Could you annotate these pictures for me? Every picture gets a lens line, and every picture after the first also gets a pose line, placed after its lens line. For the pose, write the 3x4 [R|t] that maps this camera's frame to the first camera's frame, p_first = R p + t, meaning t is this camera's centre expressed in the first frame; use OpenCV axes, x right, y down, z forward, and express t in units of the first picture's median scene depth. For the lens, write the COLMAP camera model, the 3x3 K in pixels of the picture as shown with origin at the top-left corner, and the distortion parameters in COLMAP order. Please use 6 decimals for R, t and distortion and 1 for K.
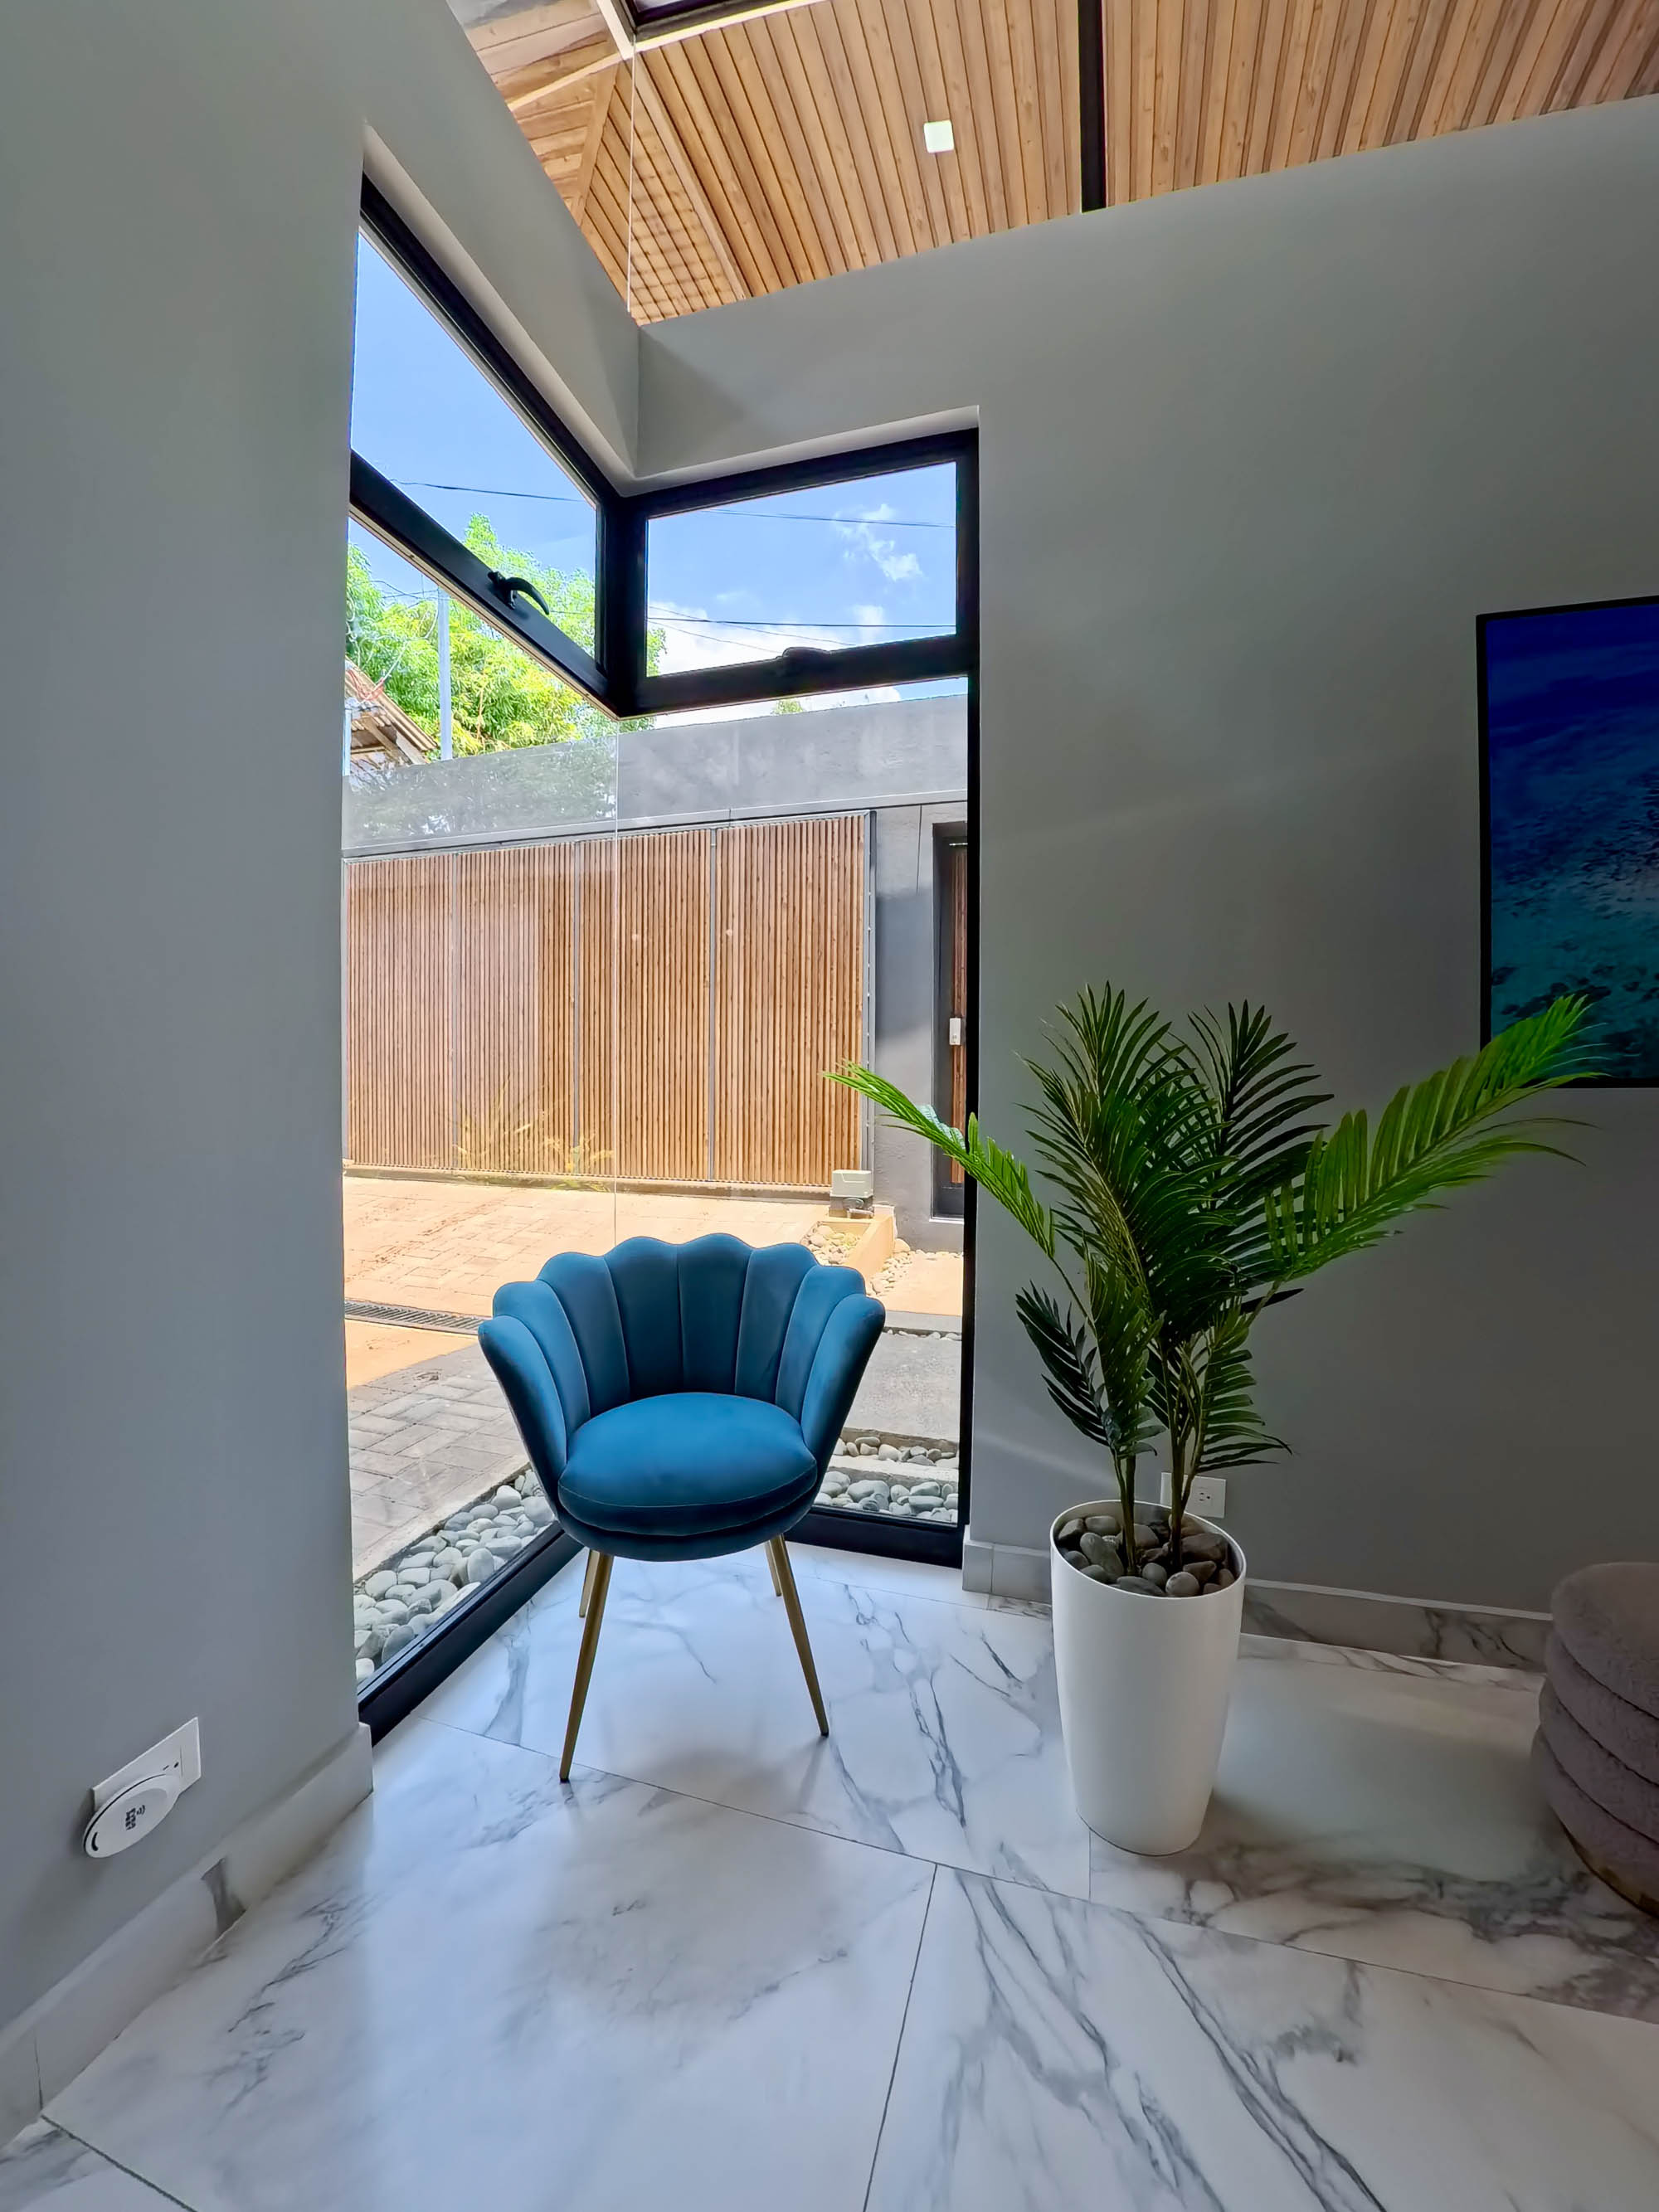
lens RADIAL K [[845.2, 0, 829.5], [0, 845.2, 1106.0], [0, 0, 1]] dist [-0.049581, 0.004051]
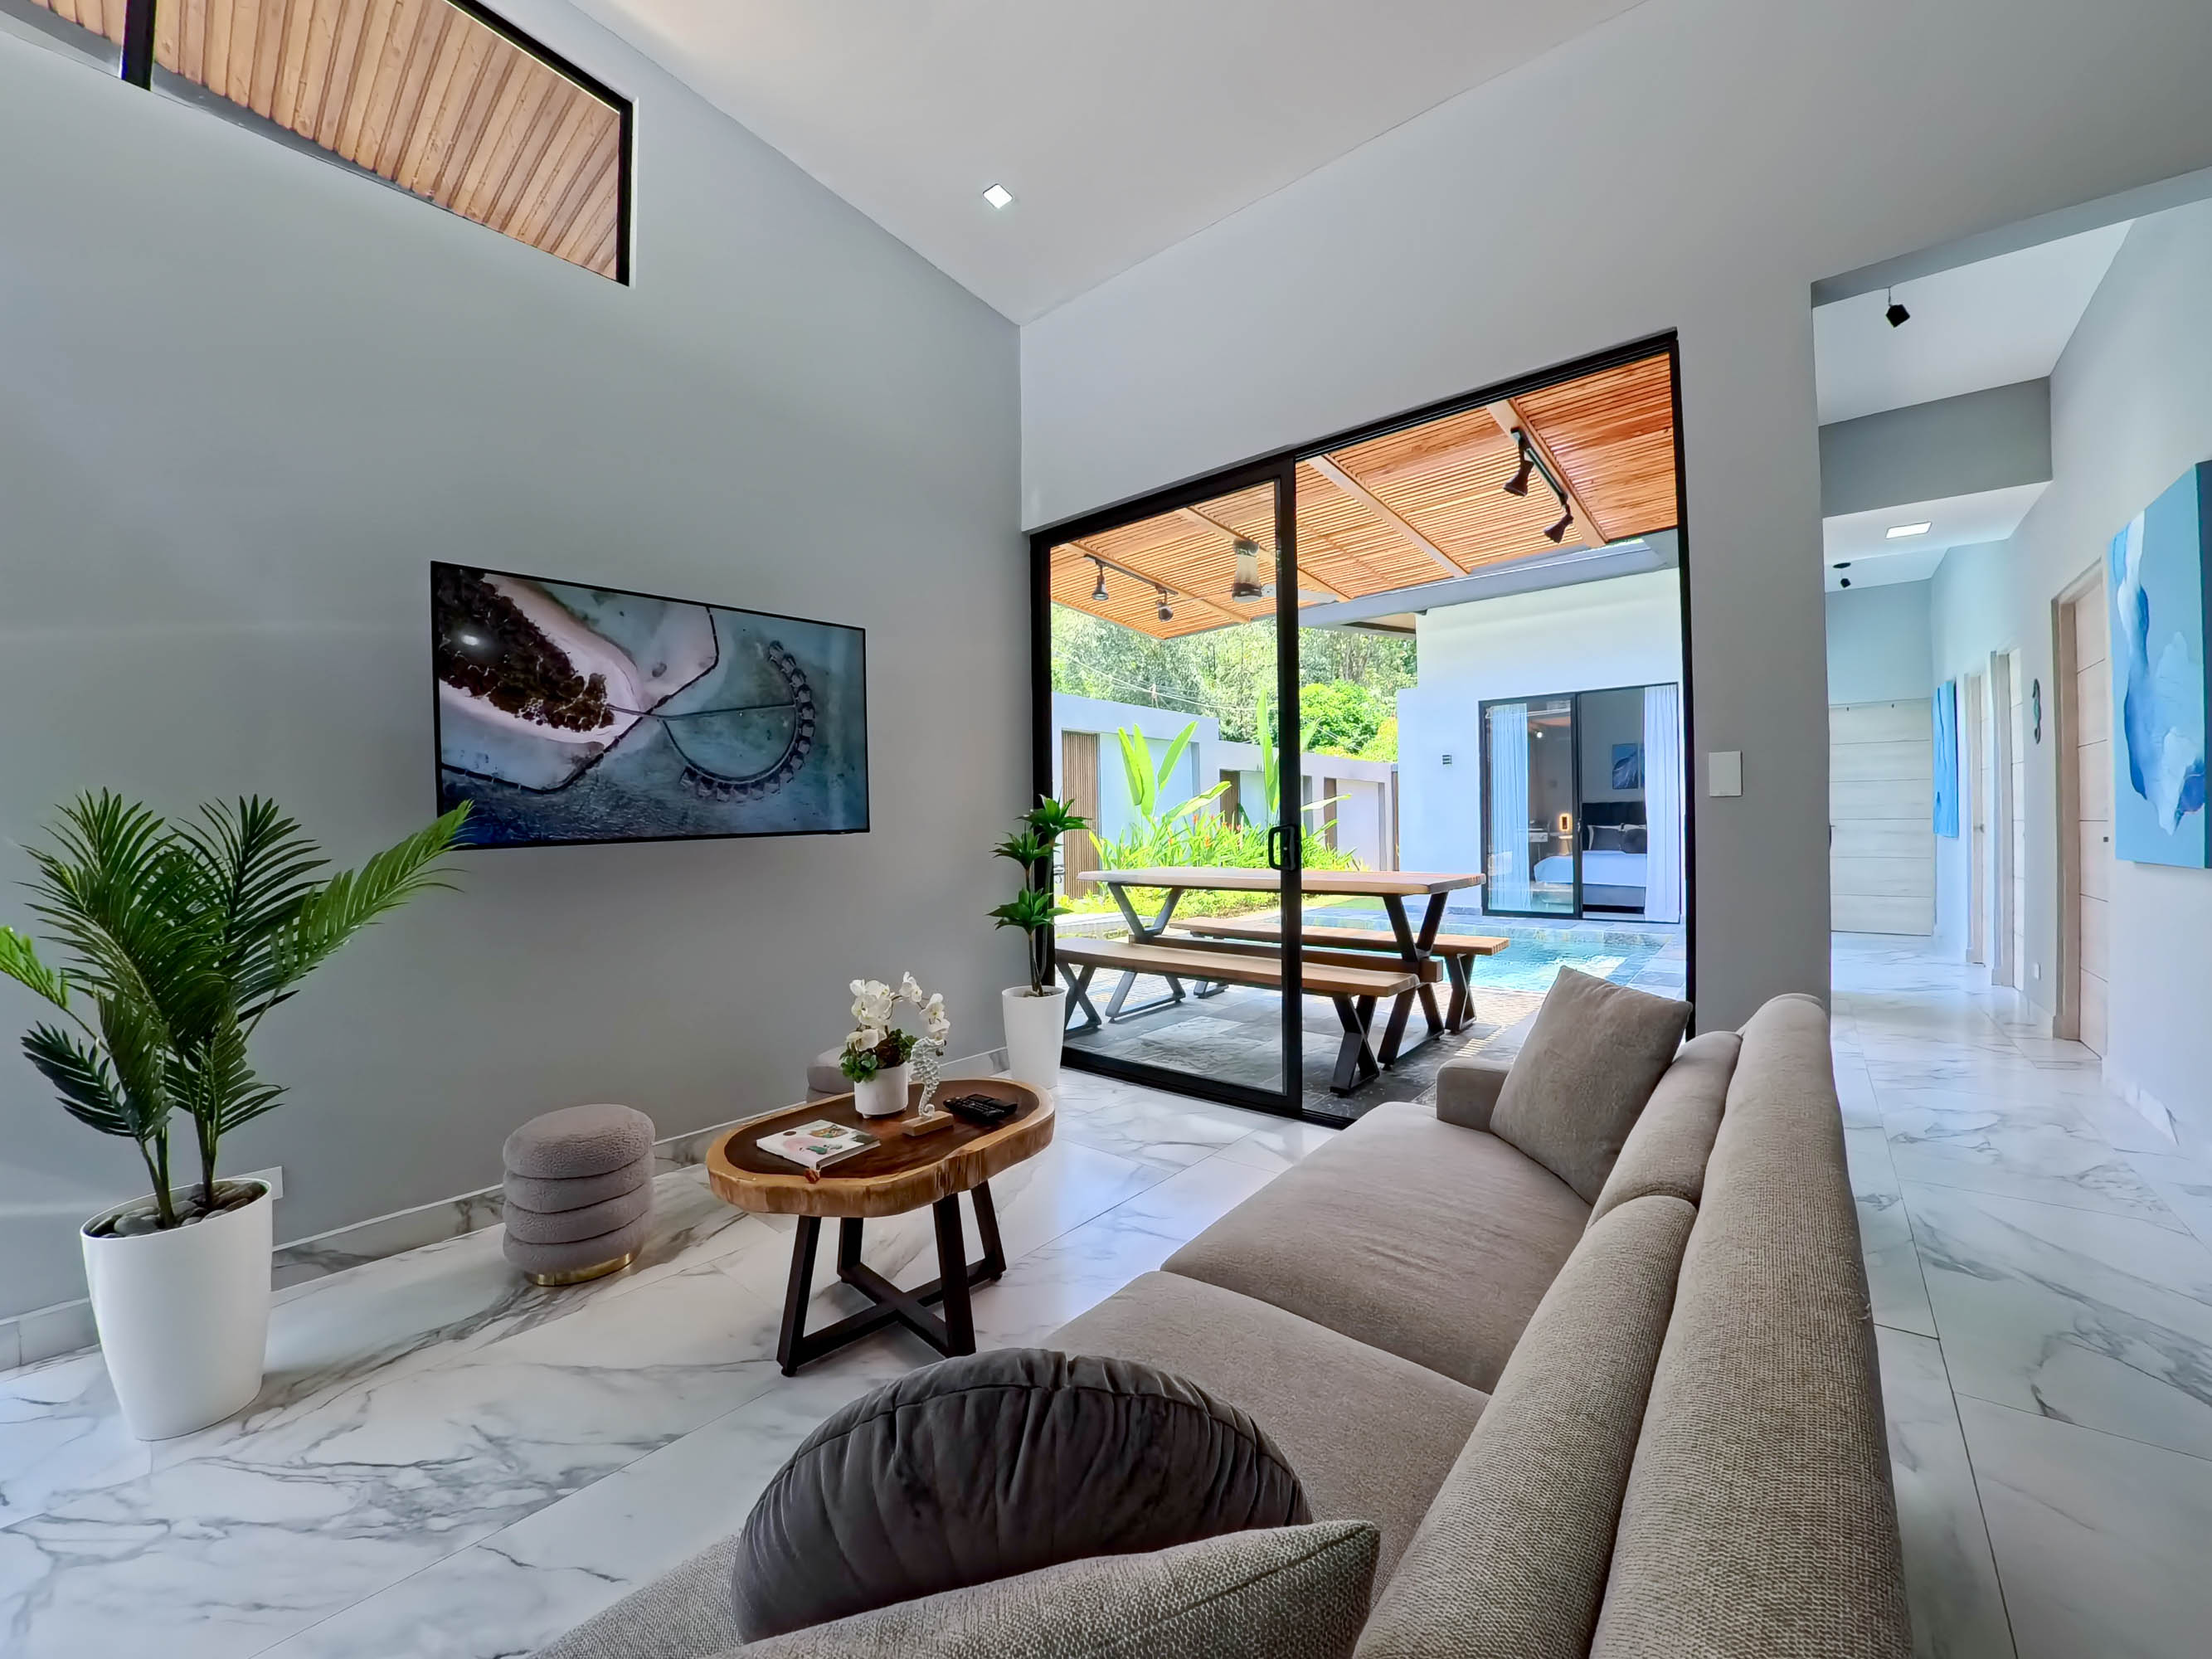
lens RADIAL K [[845.2, 0, 1106.4], [0, 845.2, 826.6], [0, 0, 1]] dist [-0.049581, 0.004051]
pose [[0.394702, -0.017937, 0.918634, -0.179780], [0.049184, 0.998788, -0.001630, -0.002424], [-0.917492, 0.045825, 0.395106, -0.889771]]
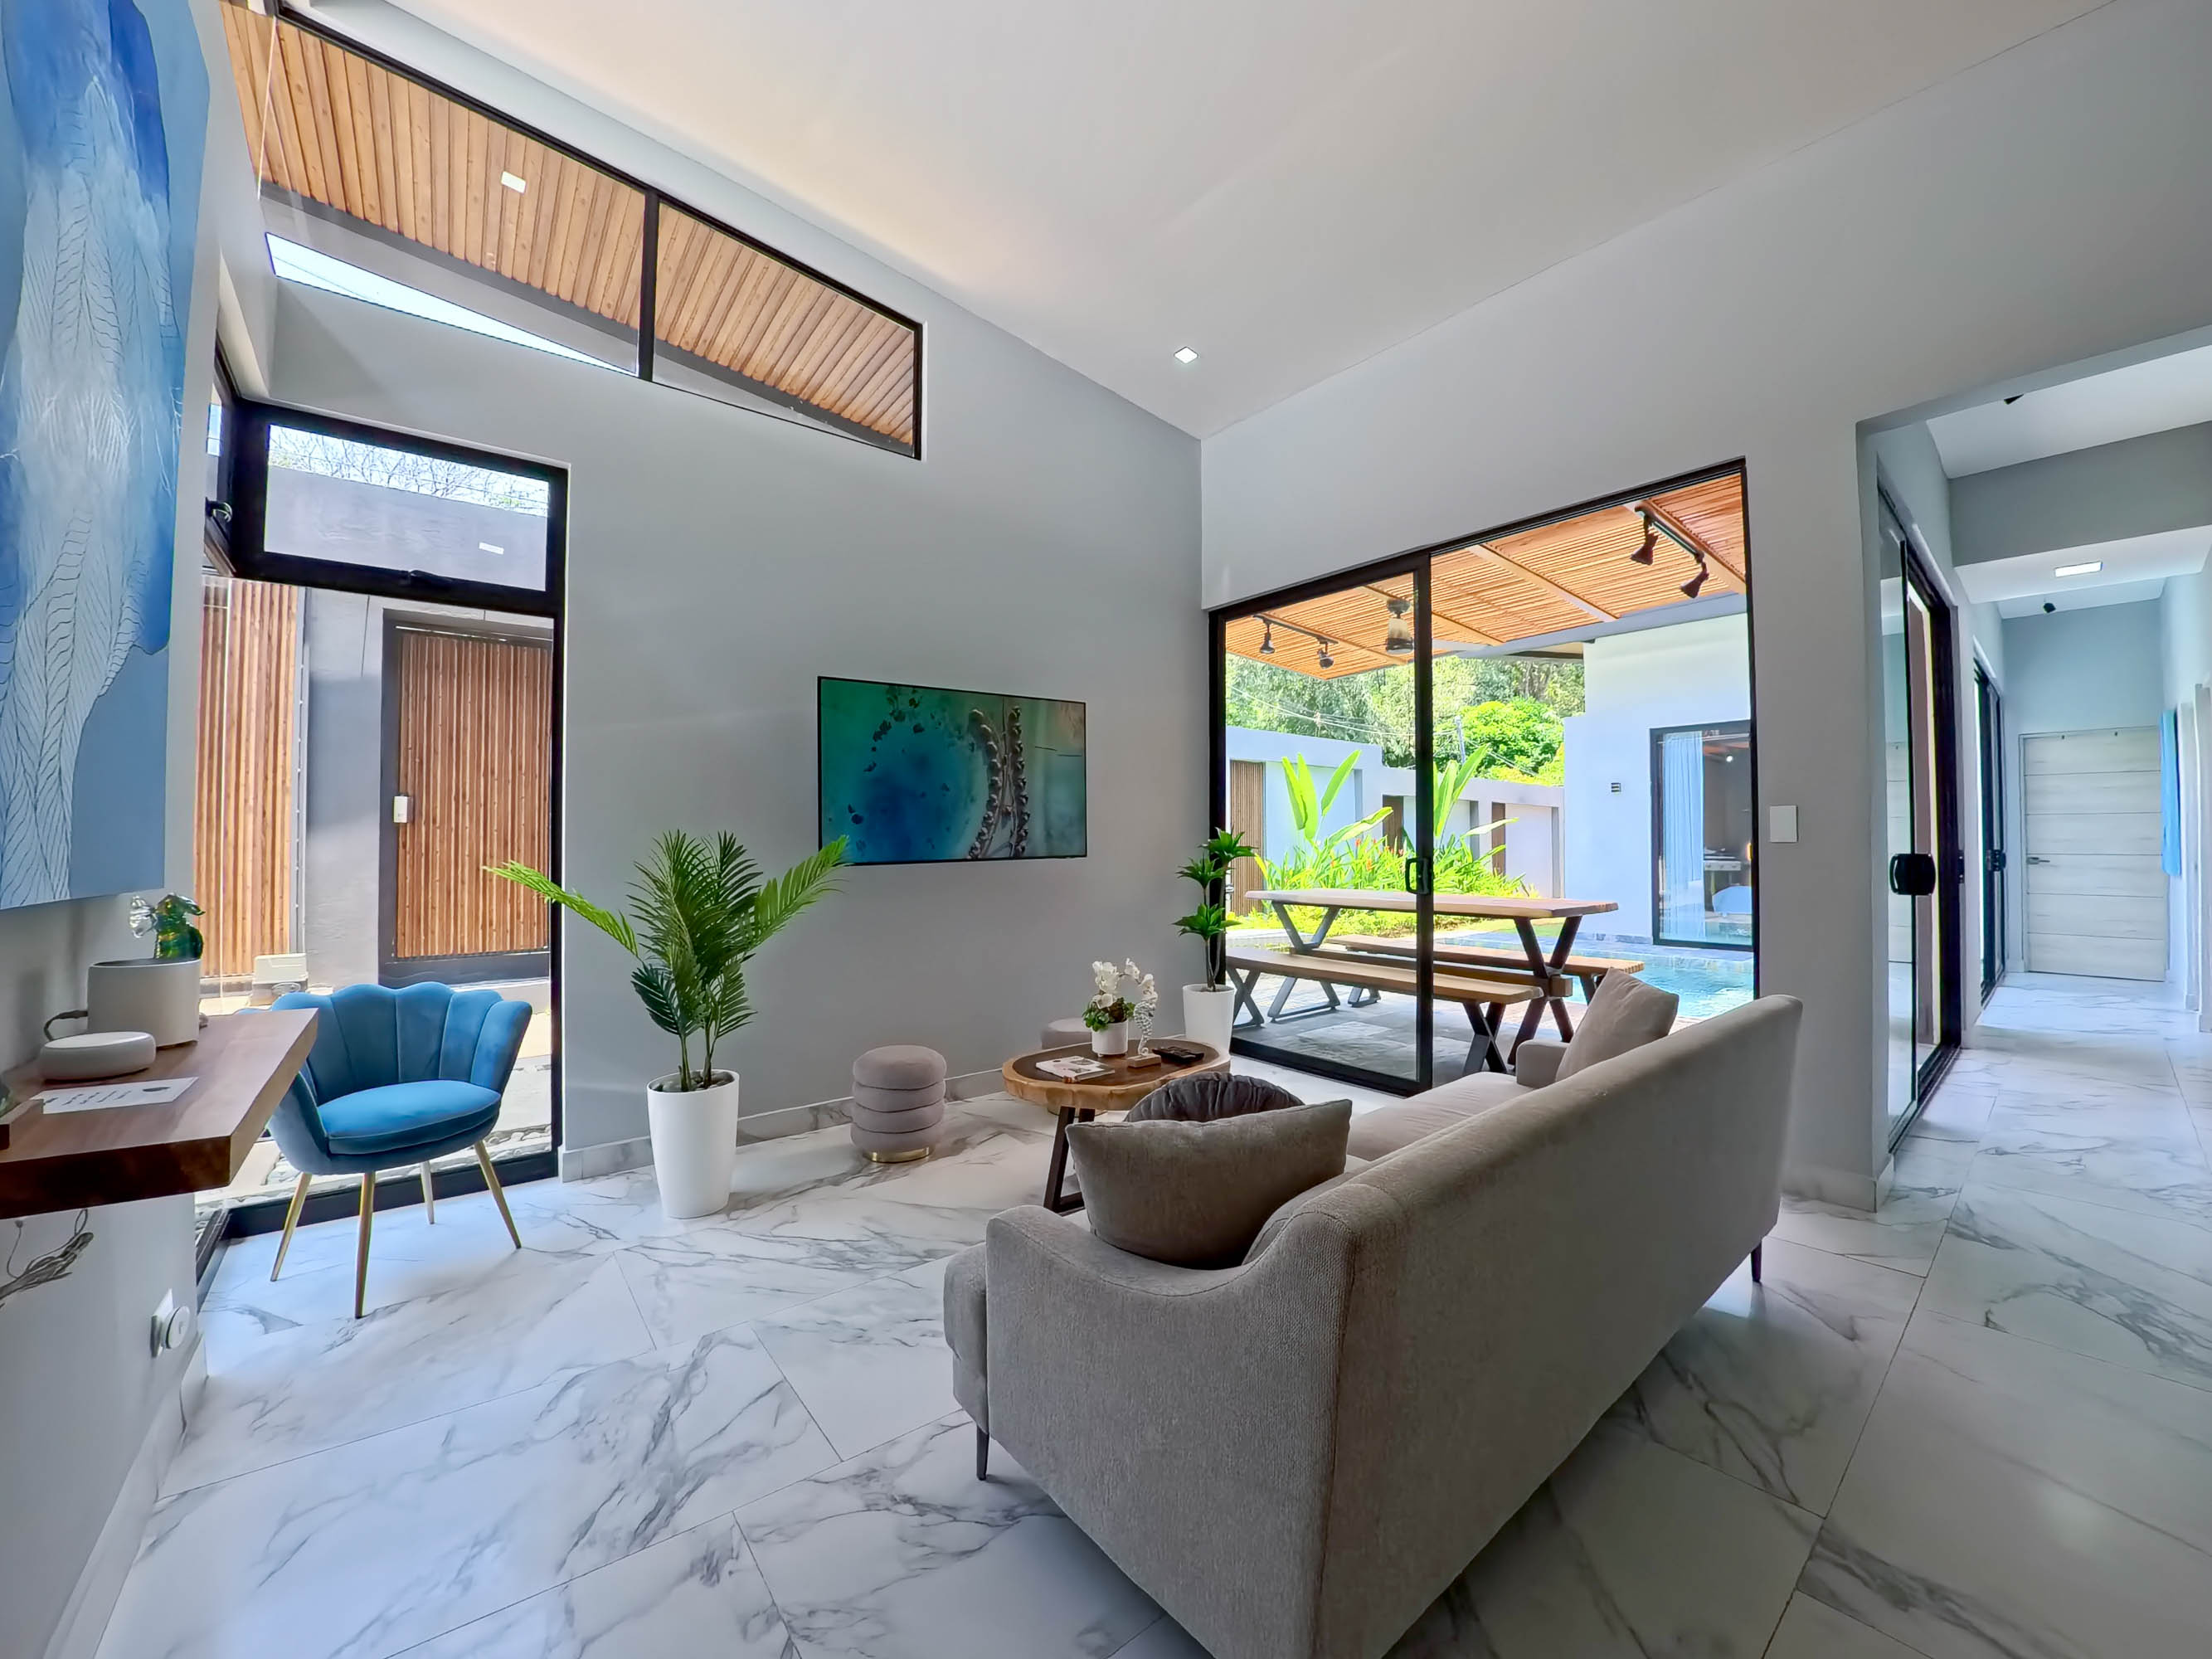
lens RADIAL K [[845.2, 0, 1106.4], [0, 845.2, 826.6], [0, 0, 1]] dist [-0.049581, 0.004051]
pose [[0.563879, 0.006421, 0.825832, -0.827864], [0.032828, 0.999005, -0.030183, -0.041173], [-0.825205, 0.044130, 0.563107, -1.173938]]
